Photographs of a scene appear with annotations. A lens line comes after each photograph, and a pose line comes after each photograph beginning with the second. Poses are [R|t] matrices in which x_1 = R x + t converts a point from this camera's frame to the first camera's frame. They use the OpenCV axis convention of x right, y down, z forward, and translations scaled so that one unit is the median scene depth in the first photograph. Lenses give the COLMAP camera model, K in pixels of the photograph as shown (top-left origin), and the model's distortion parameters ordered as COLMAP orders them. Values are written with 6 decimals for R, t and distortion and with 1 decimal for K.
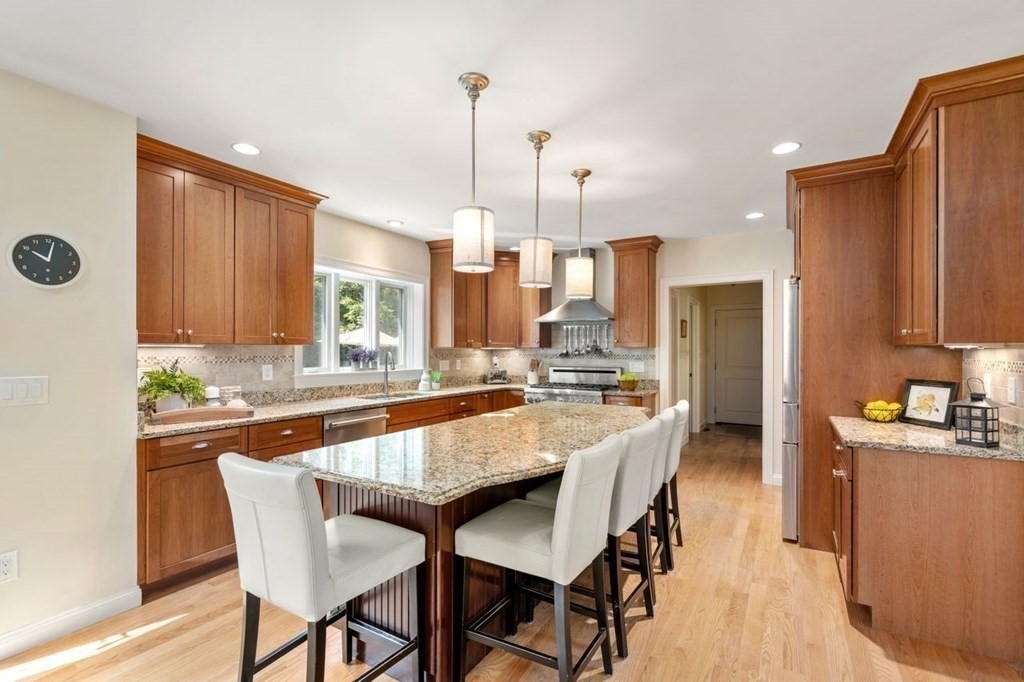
lens RADIAL K [[465.8, 0, 506.0], [0, 465.8, 345.4], [0, 0, 1]] dist [-0.002902, 0.000003]
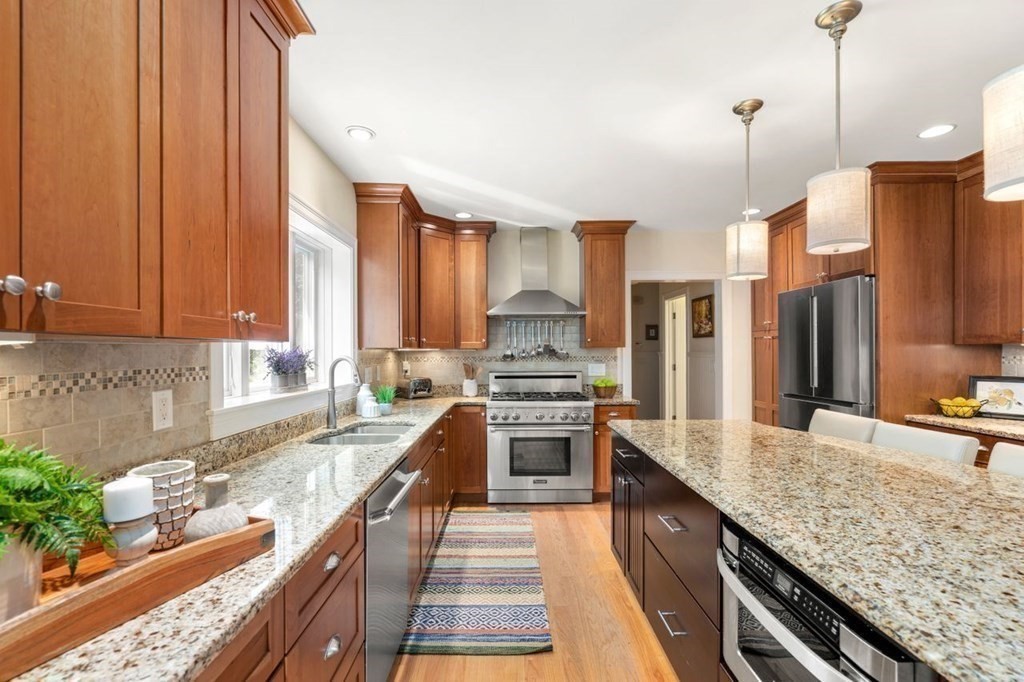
lens RADIAL K [[465.8, 0, 509.5], [0, 465.8, 348.6], [0, 0, 1]] dist [-0.002902, 0.000003]
pose [[0.853838, -0.002993, 0.520531, -0.328162], [0.001132, 0.999992, 0.003893, 0.002637], [-0.520538, -0.002735, 0.853834, 0.350354]]
